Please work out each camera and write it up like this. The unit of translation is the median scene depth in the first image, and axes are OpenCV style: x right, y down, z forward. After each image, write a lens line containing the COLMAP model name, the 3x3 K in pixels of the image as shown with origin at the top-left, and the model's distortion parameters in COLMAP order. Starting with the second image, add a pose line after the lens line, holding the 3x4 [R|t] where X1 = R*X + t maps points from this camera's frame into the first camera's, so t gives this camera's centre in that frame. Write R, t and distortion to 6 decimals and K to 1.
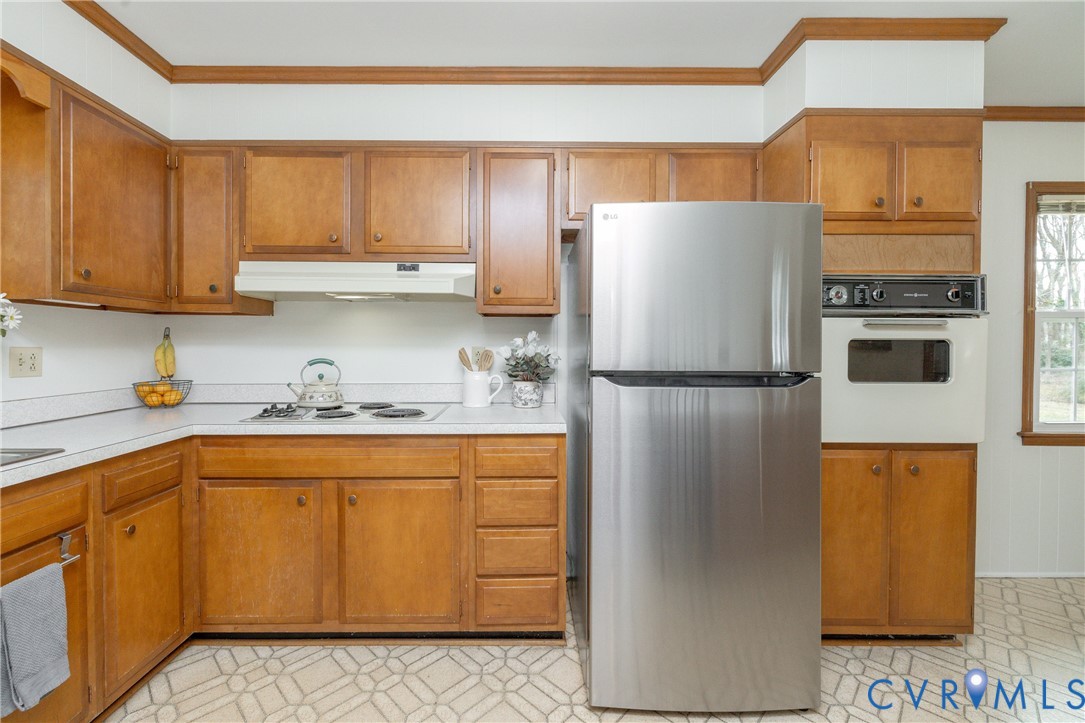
lens RADIAL K [[469.2, 0, 534.5], [0, 469.2, 353.6], [0, 0, 1]] dist [-0.001941, -0.000341]
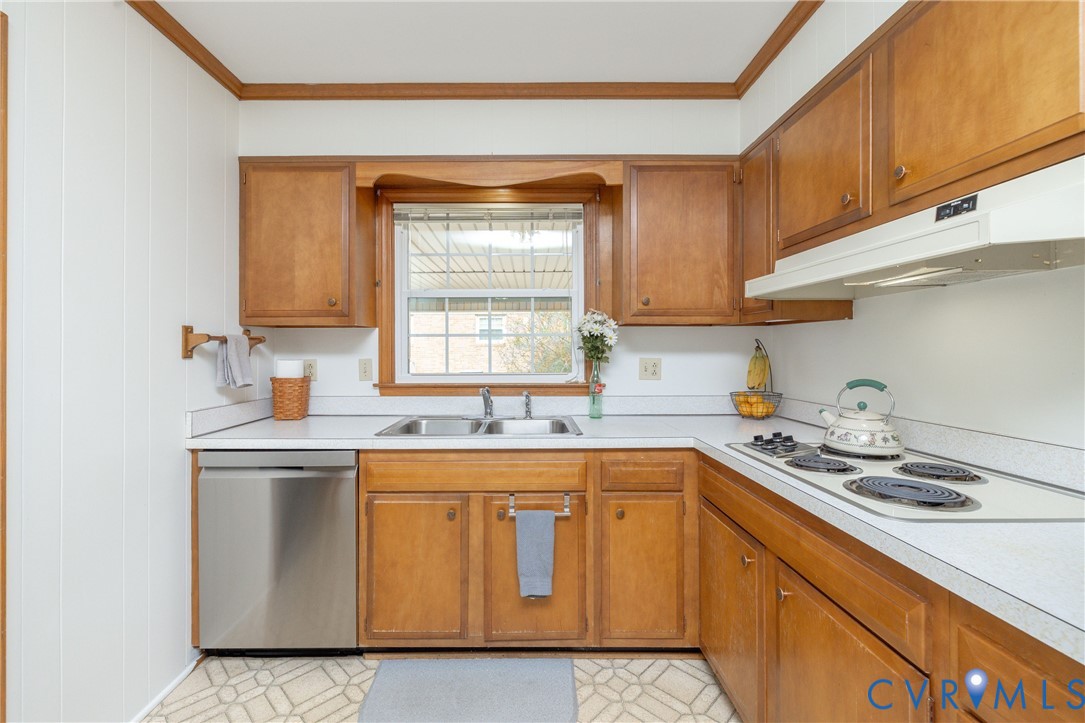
lens RADIAL K [[469.2, 0, 520.1], [0, 469.2, 346.3], [0, 0, 1]] dist [-0.001941, -0.000341]
pose [[-0.036297, -0.011314, -0.999277, 0.251336], [-0.015857, 0.999817, -0.010744, -0.023116], [0.999215, 0.015455, -0.036470, 0.563648]]
